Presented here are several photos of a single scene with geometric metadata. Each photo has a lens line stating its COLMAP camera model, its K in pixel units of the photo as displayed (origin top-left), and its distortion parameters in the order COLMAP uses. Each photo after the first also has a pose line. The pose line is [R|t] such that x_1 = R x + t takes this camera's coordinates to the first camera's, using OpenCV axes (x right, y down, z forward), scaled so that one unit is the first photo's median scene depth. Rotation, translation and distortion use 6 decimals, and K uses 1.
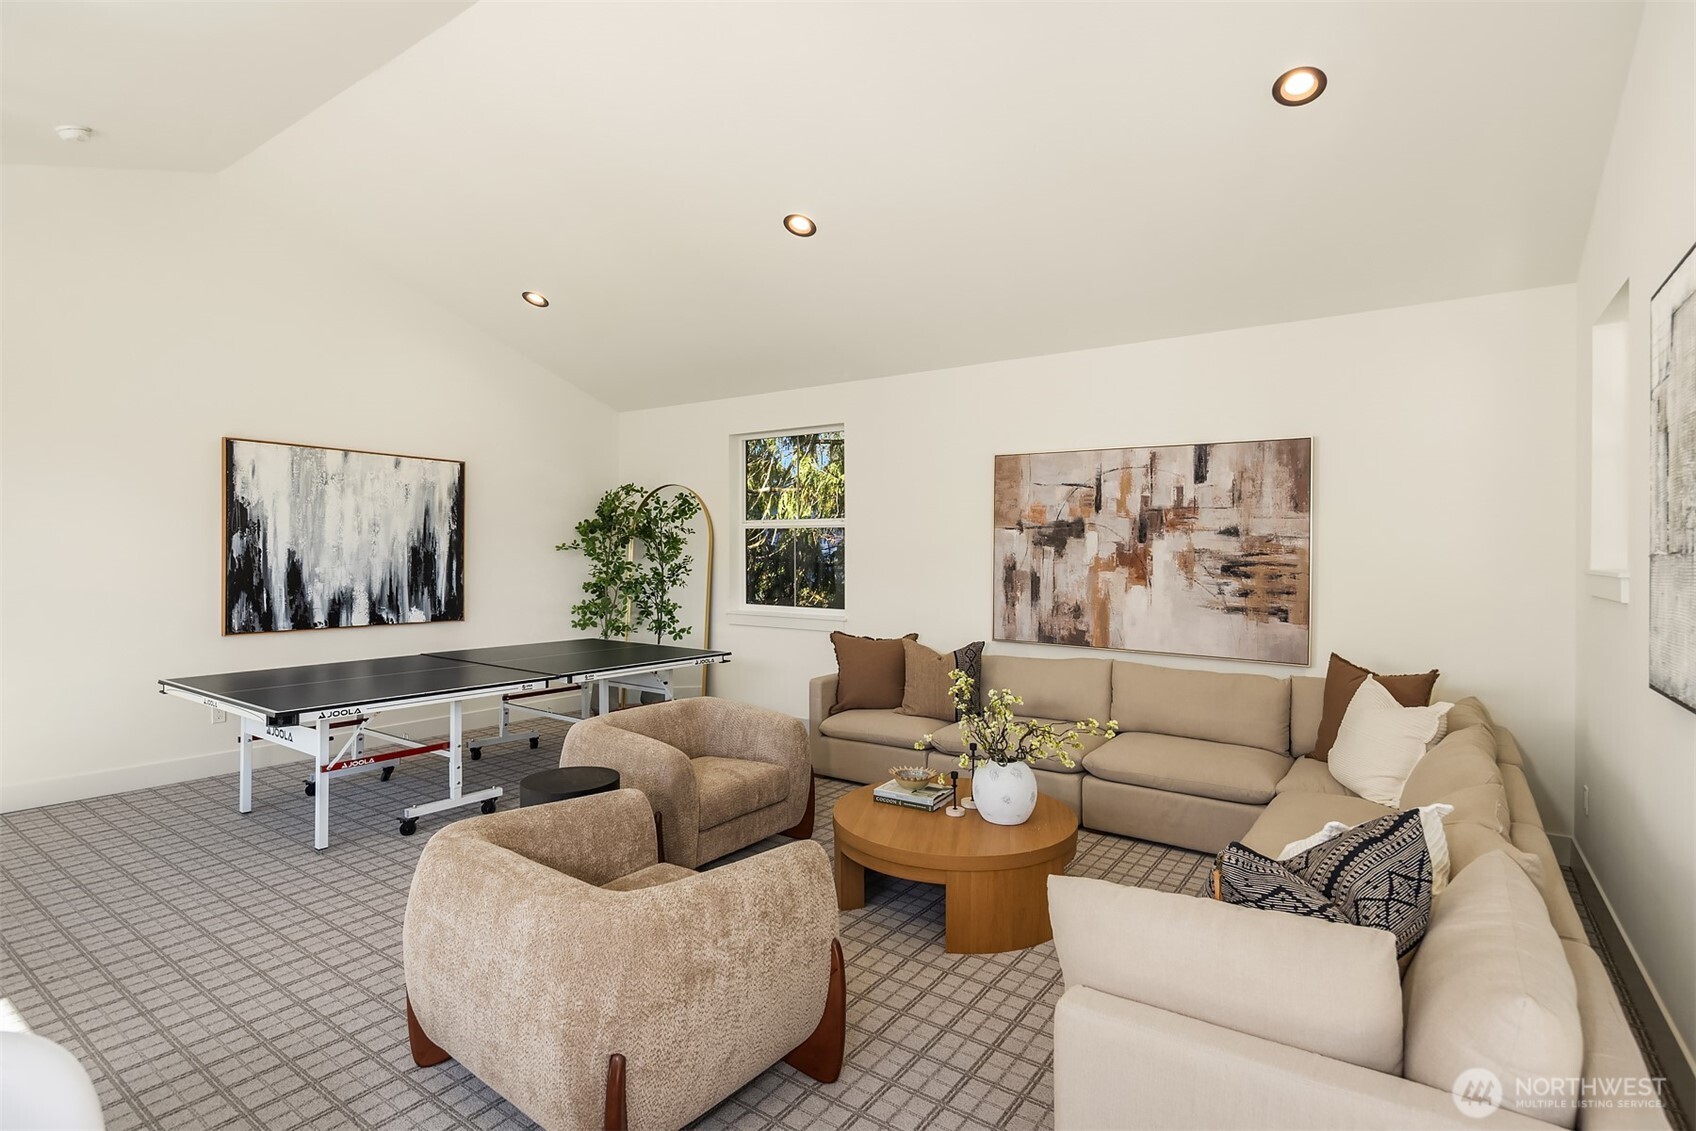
lens RADIAL K [[818.6, 0, 856.5], [0, 818.6, 554.1], [0, 0, 1]] dist [0.000293, 0.000589]
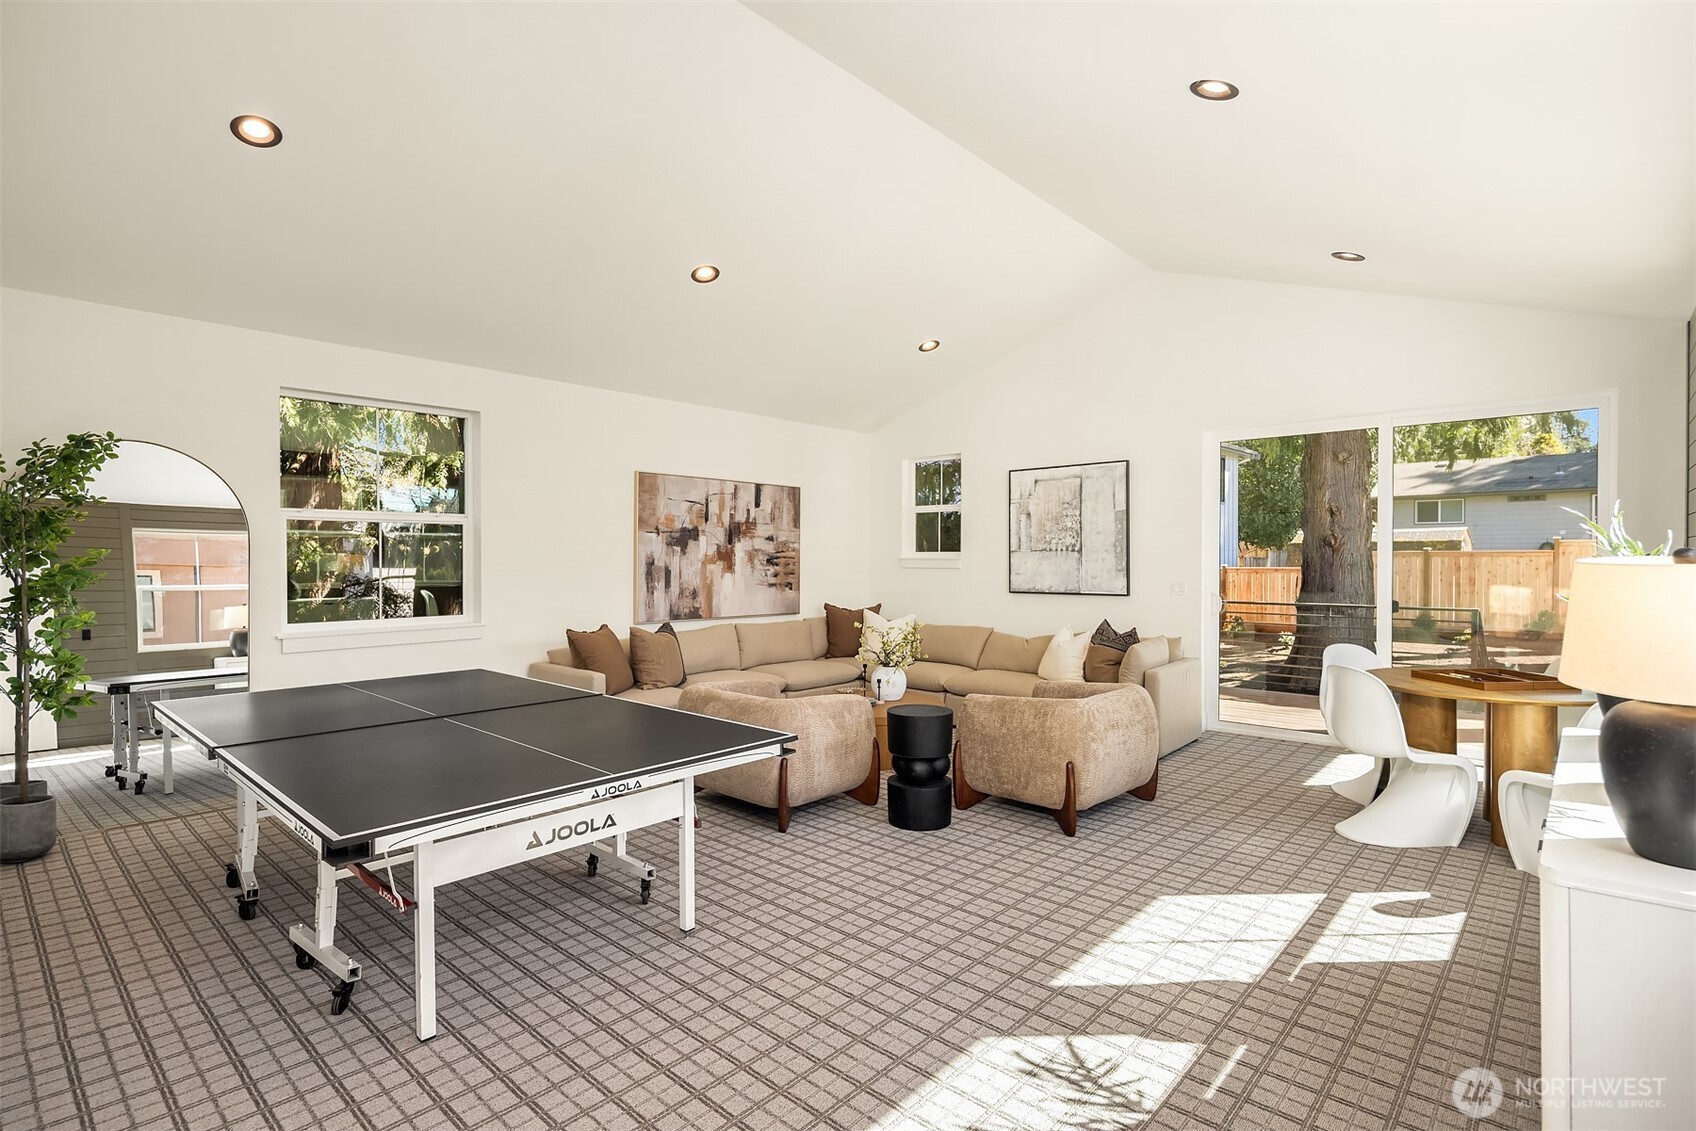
lens RADIAL K [[818.6, 0, 846.9], [0, 818.6, 568.9], [0, 0, 1]] dist [0.000293, 0.000589]
pose [[0.130250, -0.021058, 0.991258, -1.080215], [0.008506, 0.999761, 0.020121, 0.002501], [-0.991445, 0.005811, 0.130398, 0.576394]]
